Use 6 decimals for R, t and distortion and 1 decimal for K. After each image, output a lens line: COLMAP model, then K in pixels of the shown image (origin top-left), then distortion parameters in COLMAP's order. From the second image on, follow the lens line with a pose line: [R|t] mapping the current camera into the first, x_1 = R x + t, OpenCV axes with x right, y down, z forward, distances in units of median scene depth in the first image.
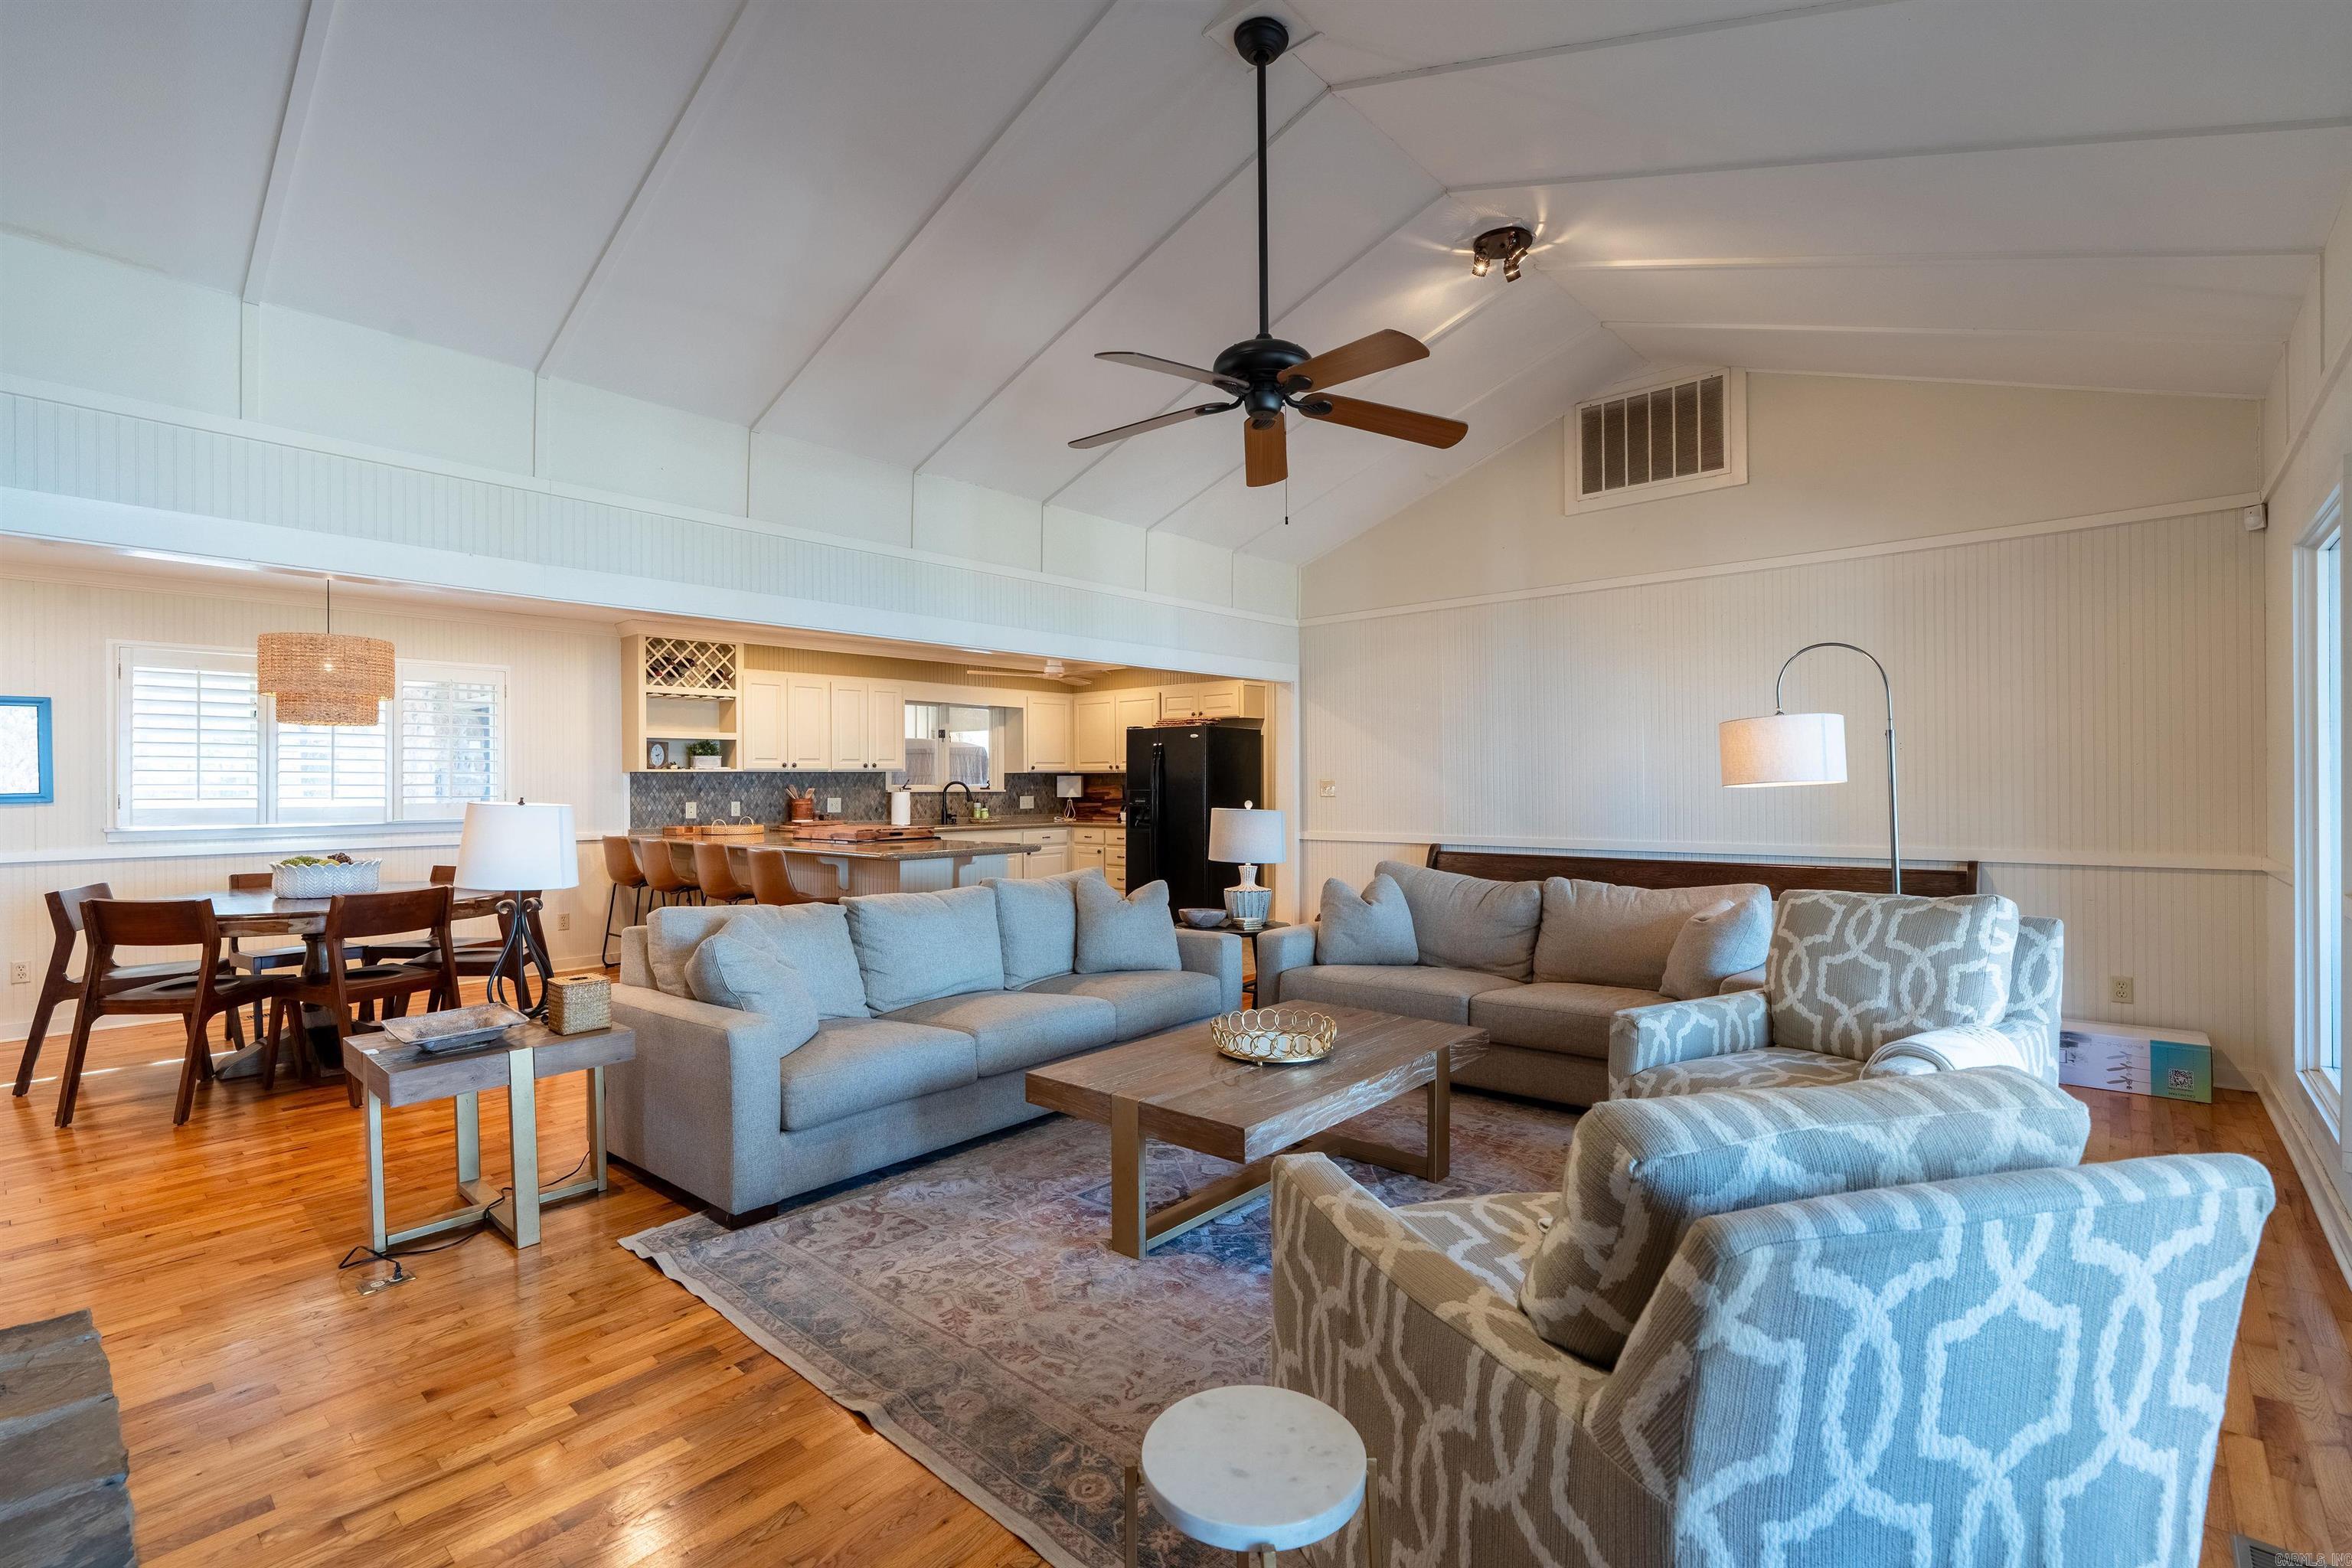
lens RADIAL K [[1058.5, 0, 1156.8], [0, 1058.5, 781.6], [0, 0, 1]] dist [-0.005301, 0.002797]
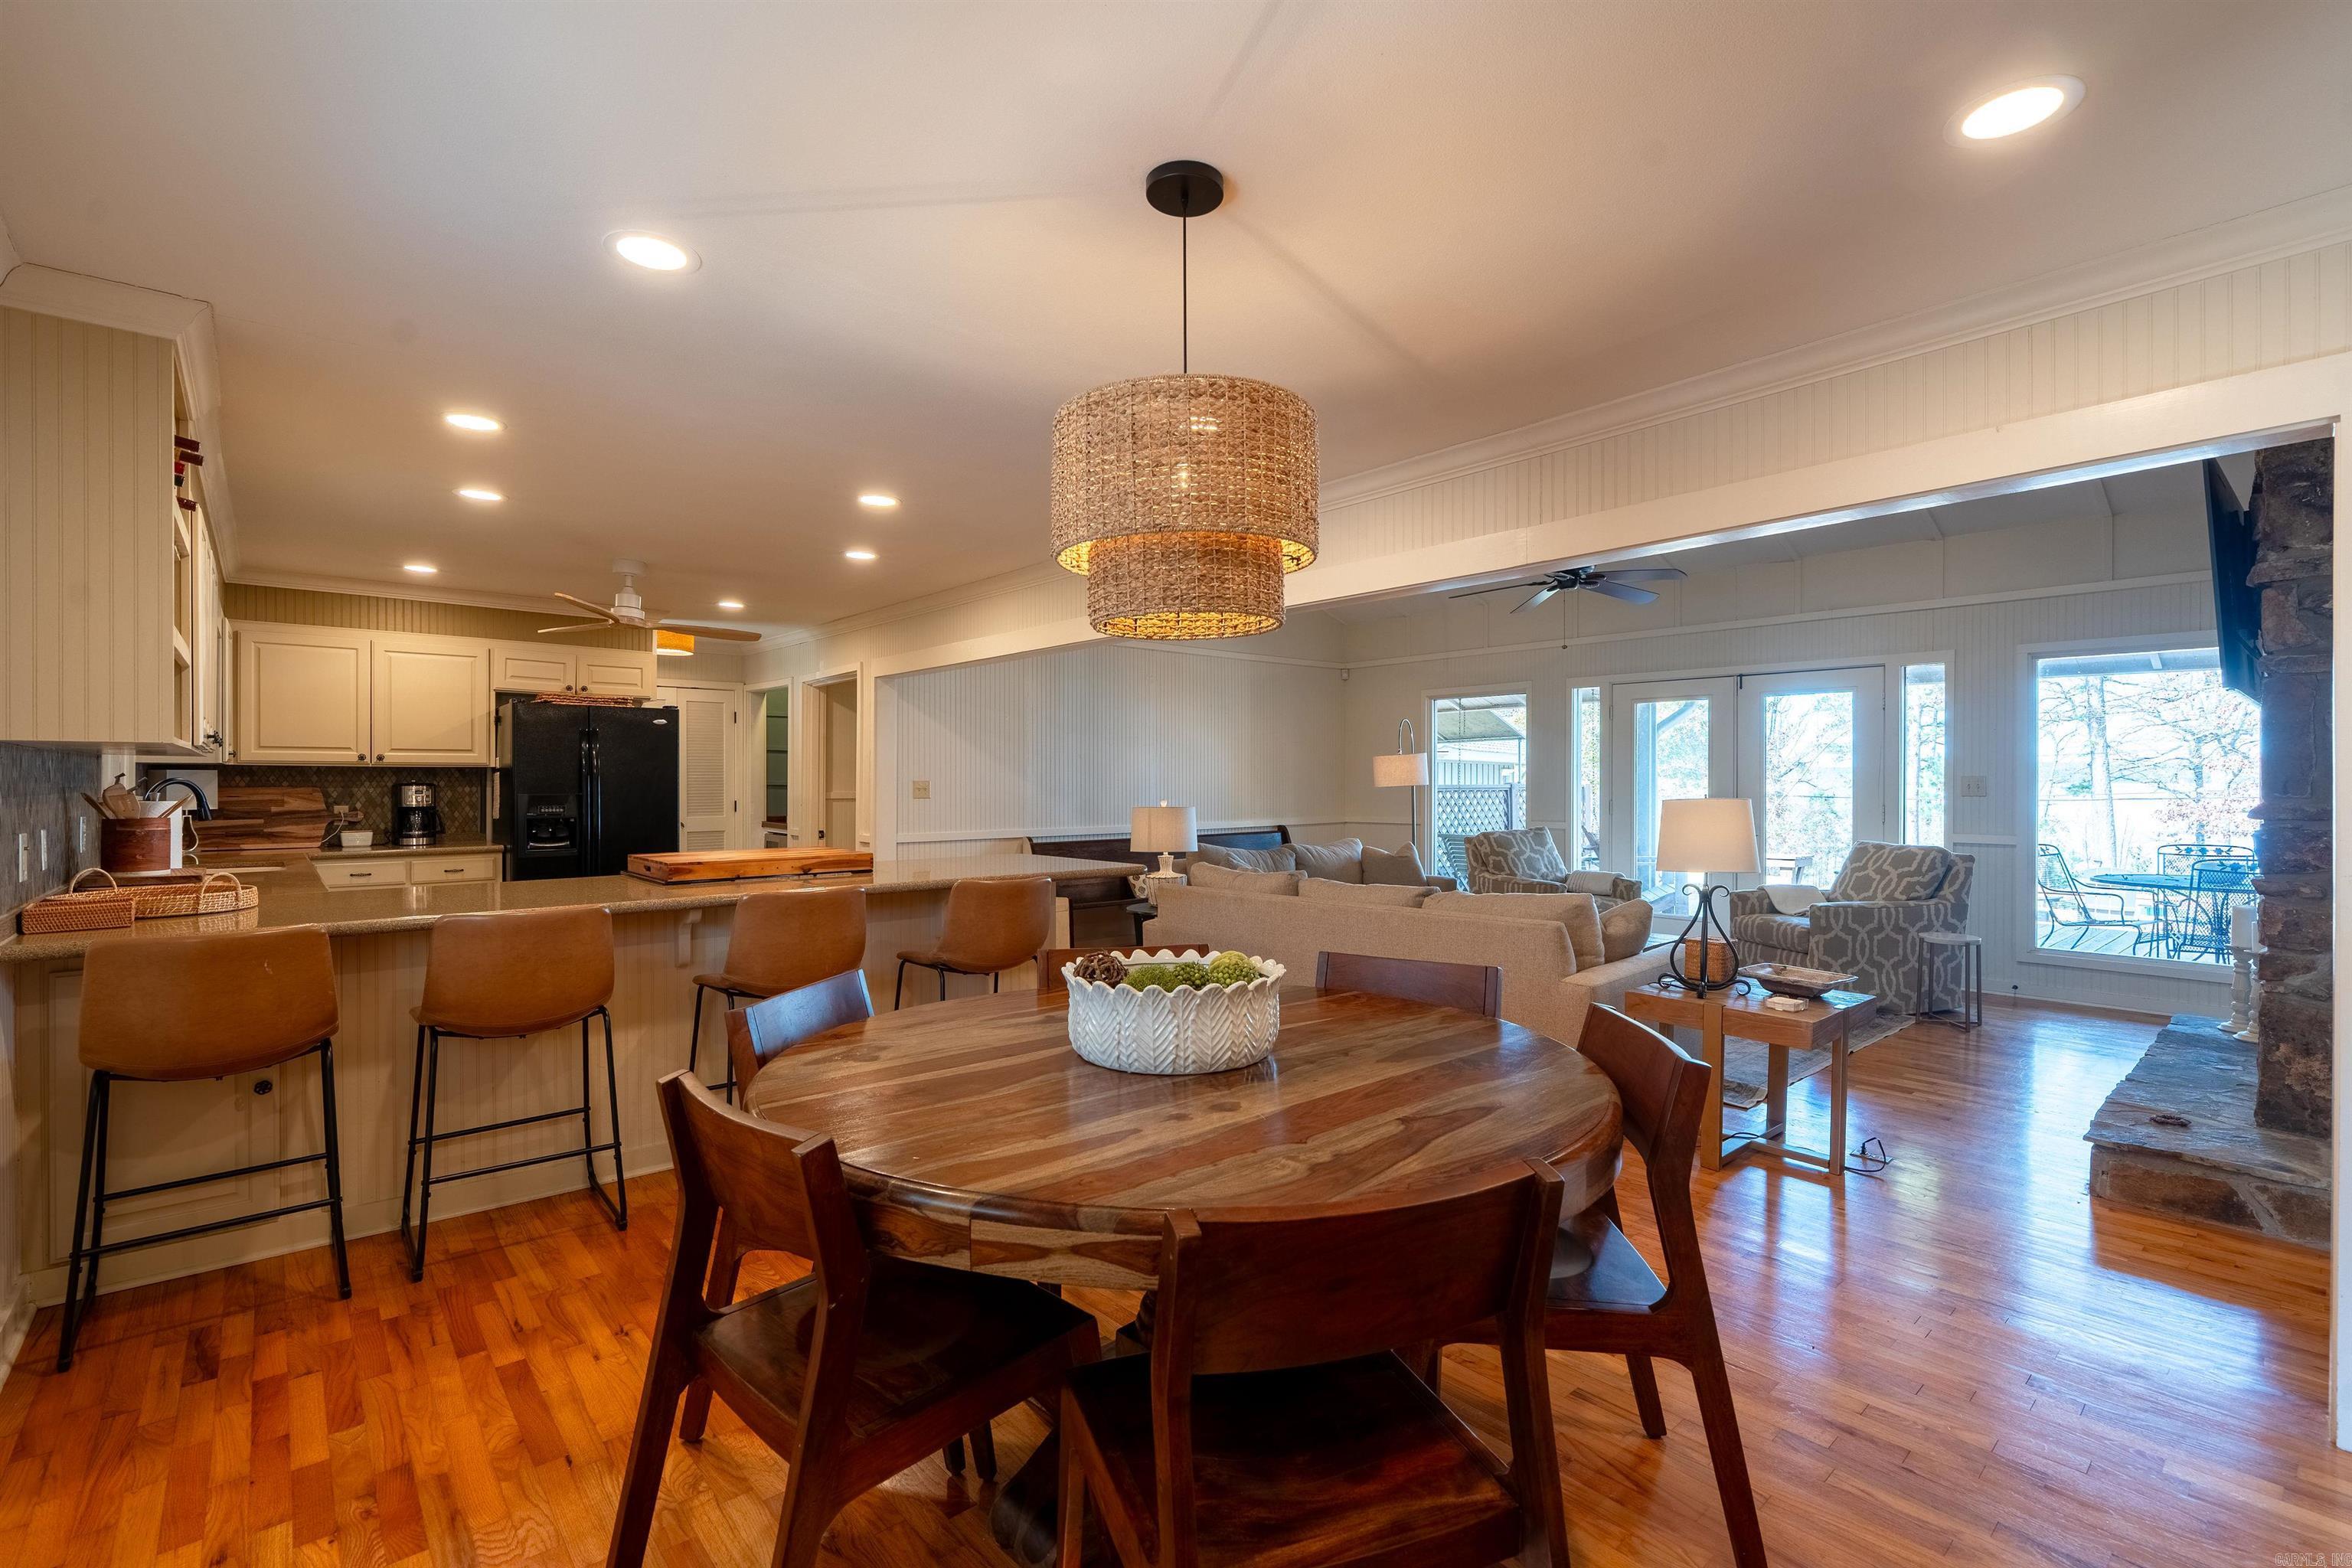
lens RADIAL K [[1058.5, 0, 1186.0], [0, 1058.5, 785.2], [0, 0, 1]] dist [-0.005301, 0.002797]
pose [[0.110880, 0.003673, 0.993827, -0.771647], [-0.001579, 0.999993, -0.003519, 0.004876], [-0.993833, -0.001179, 0.110885, 0.612866]]
